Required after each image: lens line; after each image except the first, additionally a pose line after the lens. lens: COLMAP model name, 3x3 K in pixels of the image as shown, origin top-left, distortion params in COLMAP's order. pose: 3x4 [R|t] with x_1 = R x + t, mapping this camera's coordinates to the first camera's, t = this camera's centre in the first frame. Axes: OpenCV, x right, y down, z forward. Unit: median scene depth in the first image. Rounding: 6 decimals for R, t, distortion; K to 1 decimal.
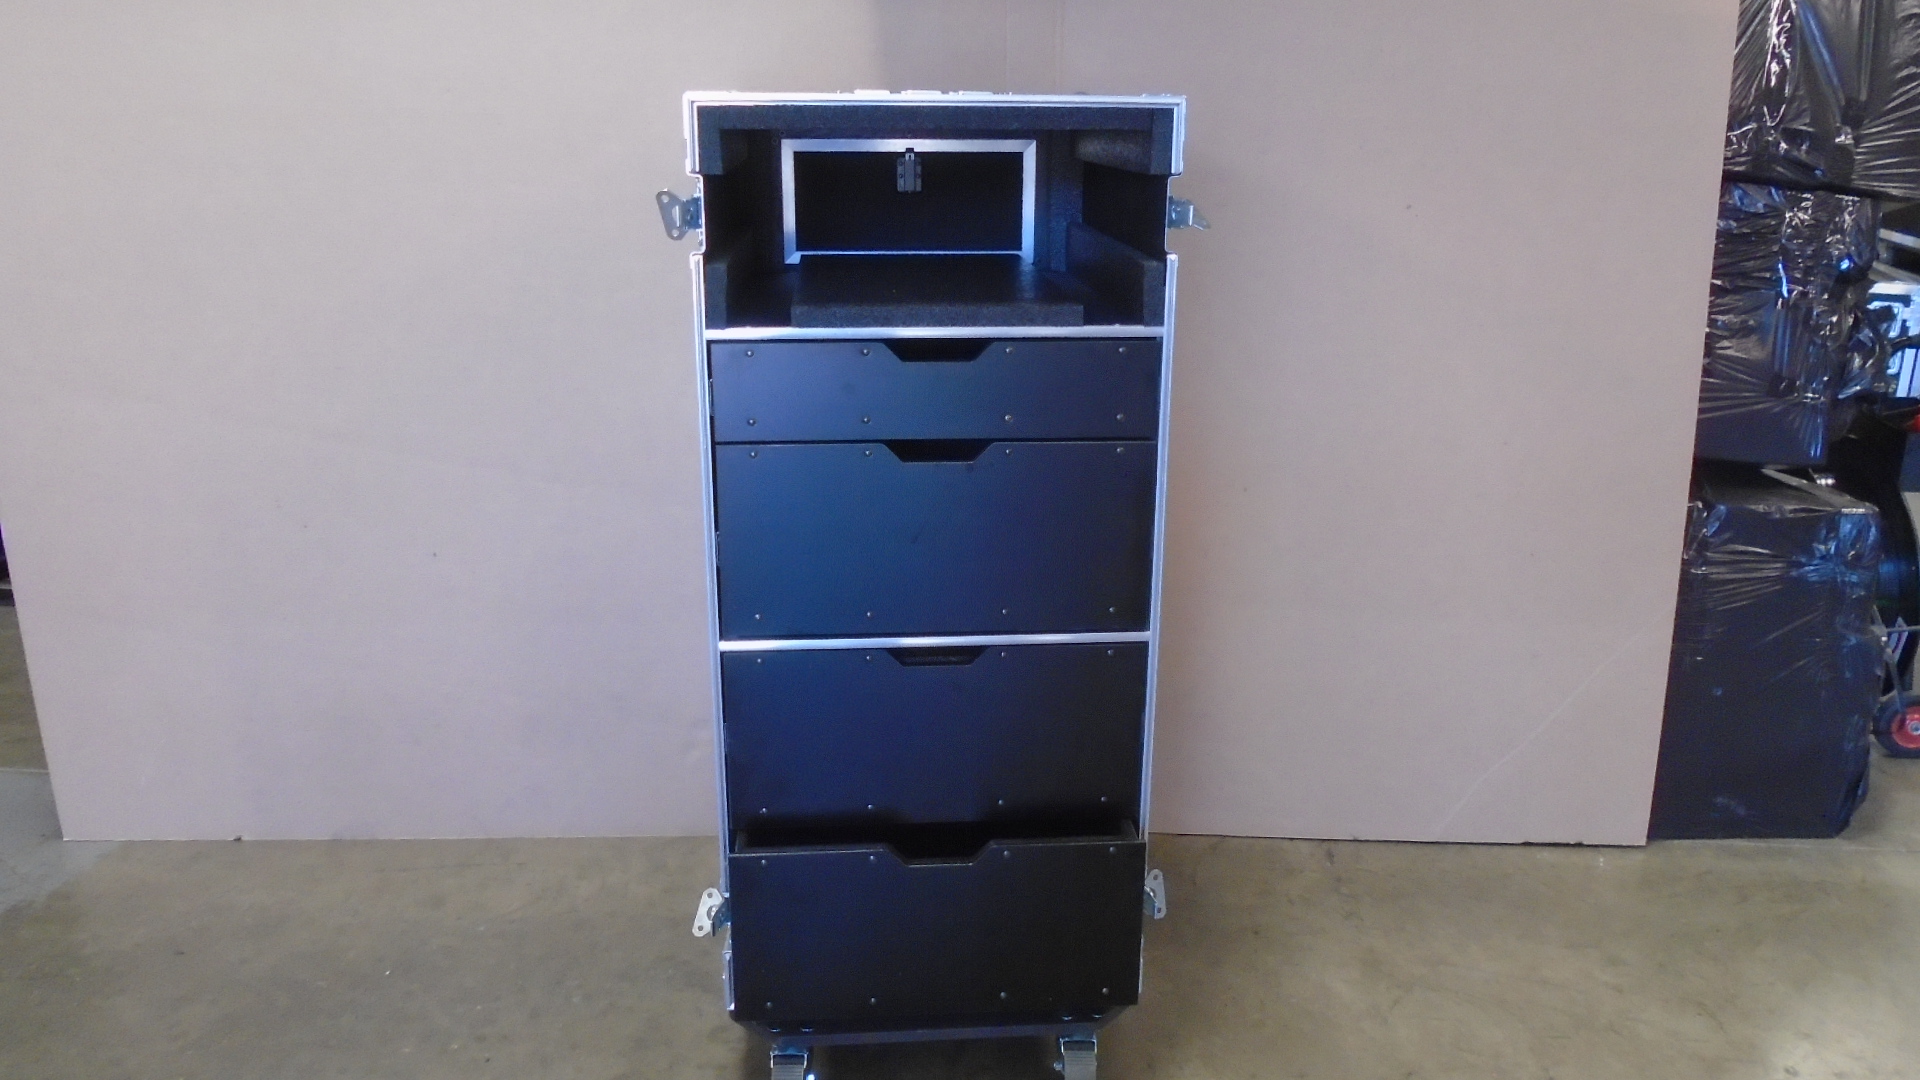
lens RADIAL K [[1463.2, 0, 966.6], [0, 1463.2, 533.7], [0, 0, 1]] dist [-0.012792, 0.001678]
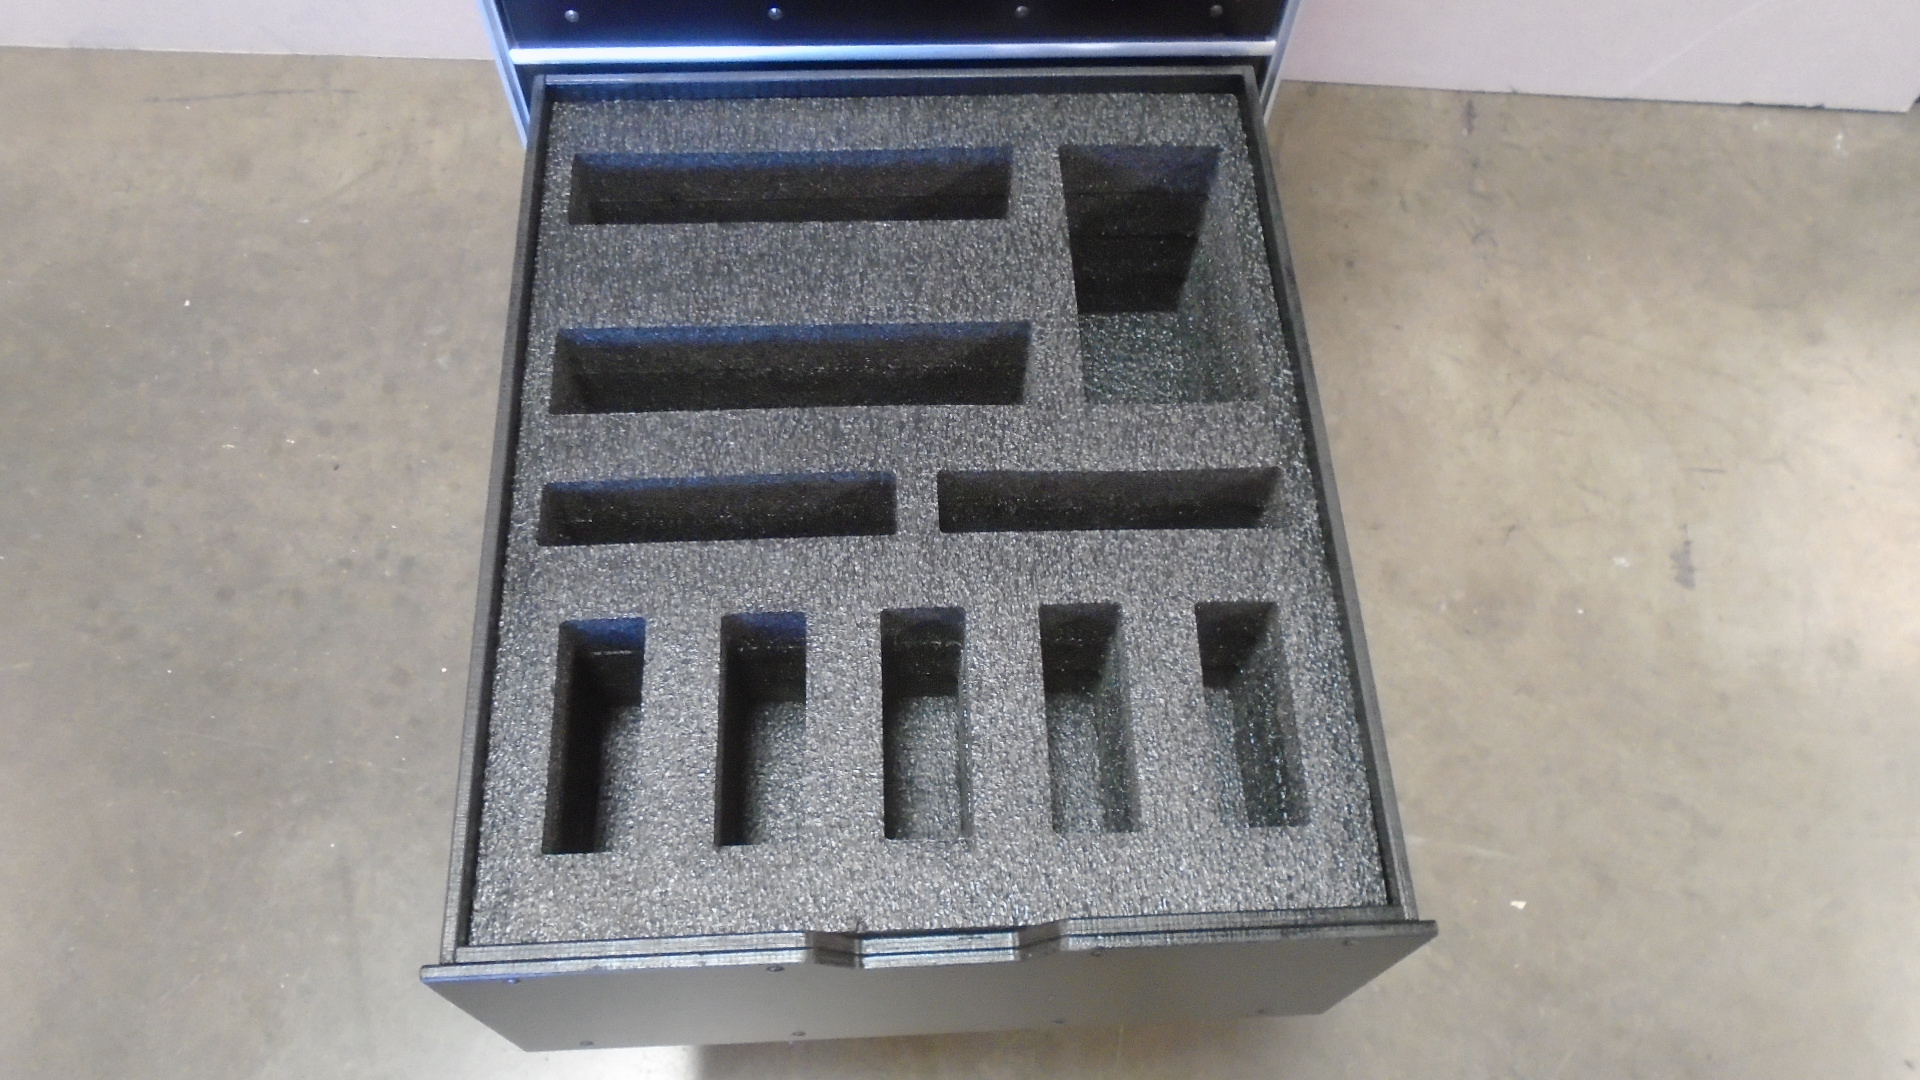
lens RADIAL K [[1463.2, 0, 962.5], [0, 1463.2, 537.4], [0, 0, 1]] dist [-0.012792, 0.001678]
pose [[0.999007, 0.043765, 0.008327, 0.000516], [-0.036627, 0.700436, 0.712774, -0.141561], [0.025362, -0.712372, 0.701344, 0.344255]]
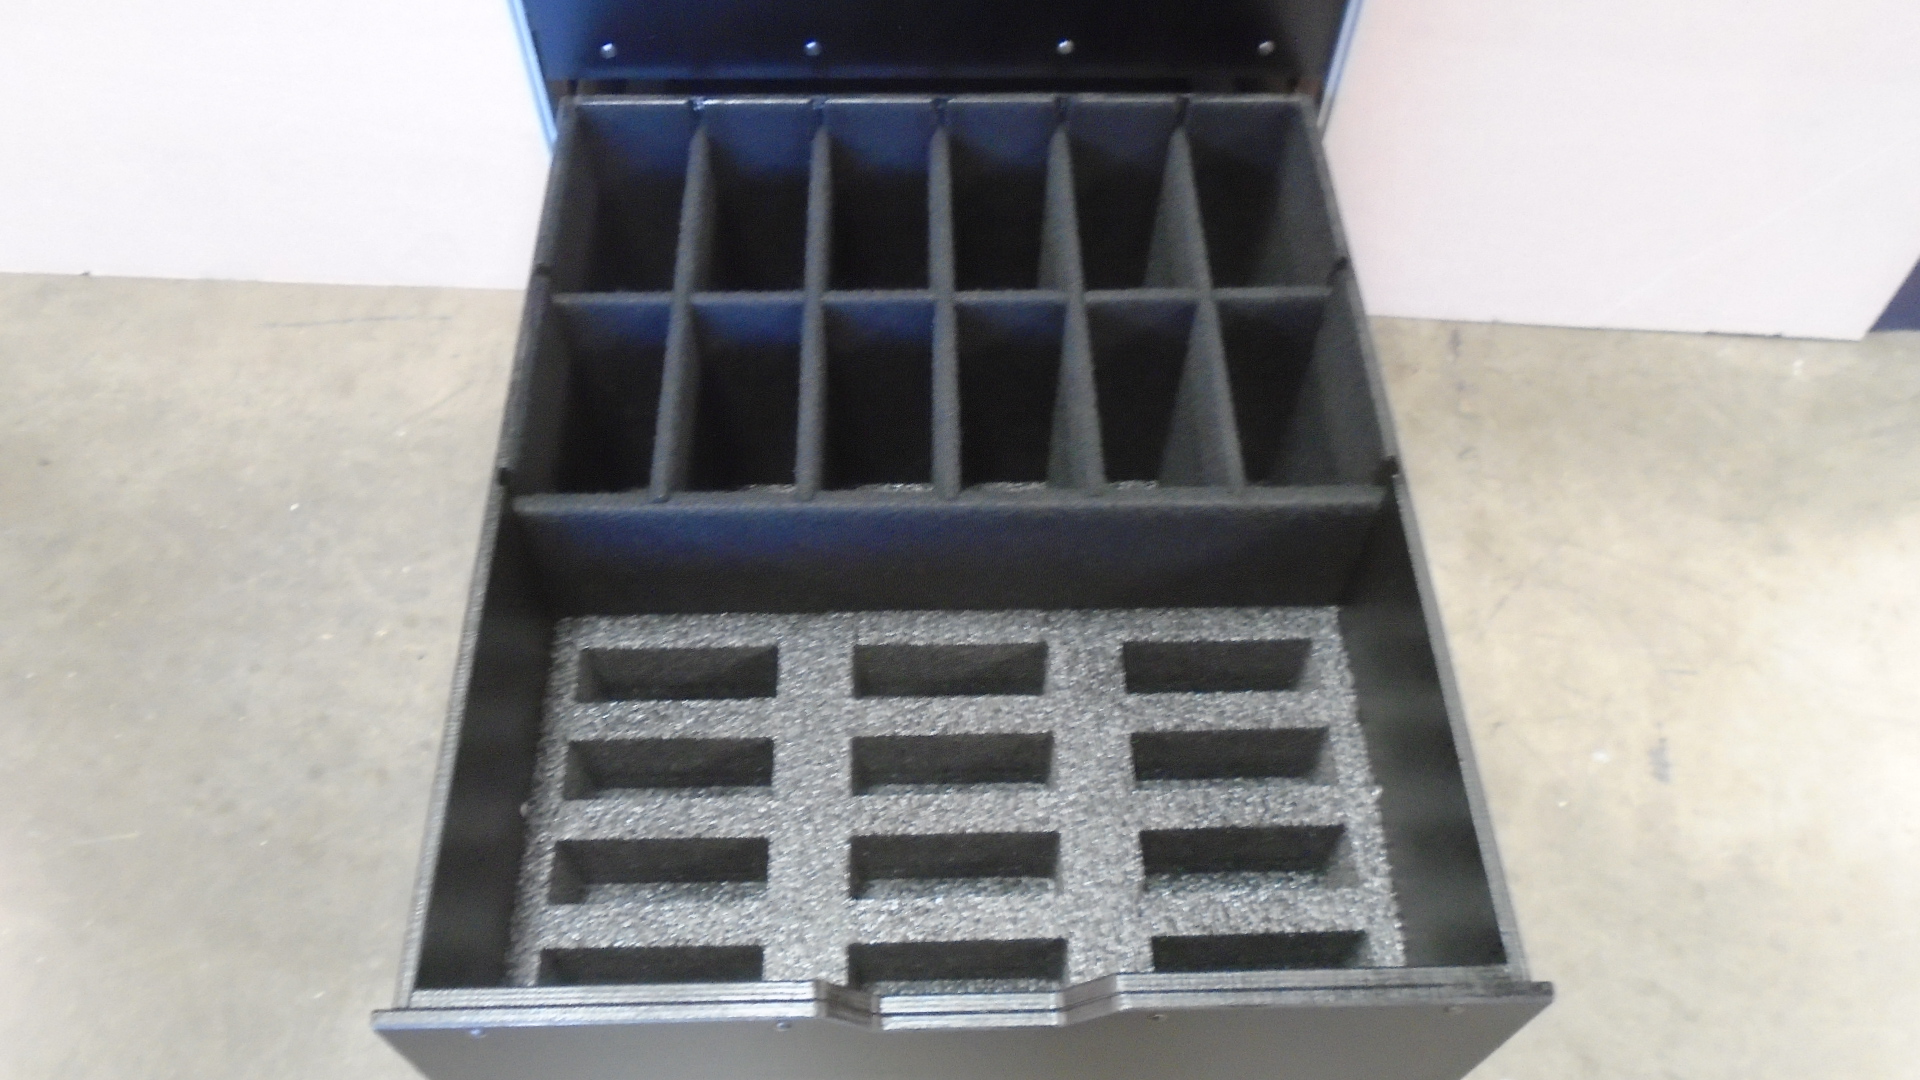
lens RADIAL K [[1463.2, 0, 964.0], [0, 1463.2, 538.1], [0, 0, 1]] dist [-0.012792, 0.001678]
pose [[0.998362, 0.052745, -0.022151, 0.005189], [-0.027319, 0.779769, 0.625470, -0.189147], [0.050263, -0.623841, 0.779933, 0.307233]]
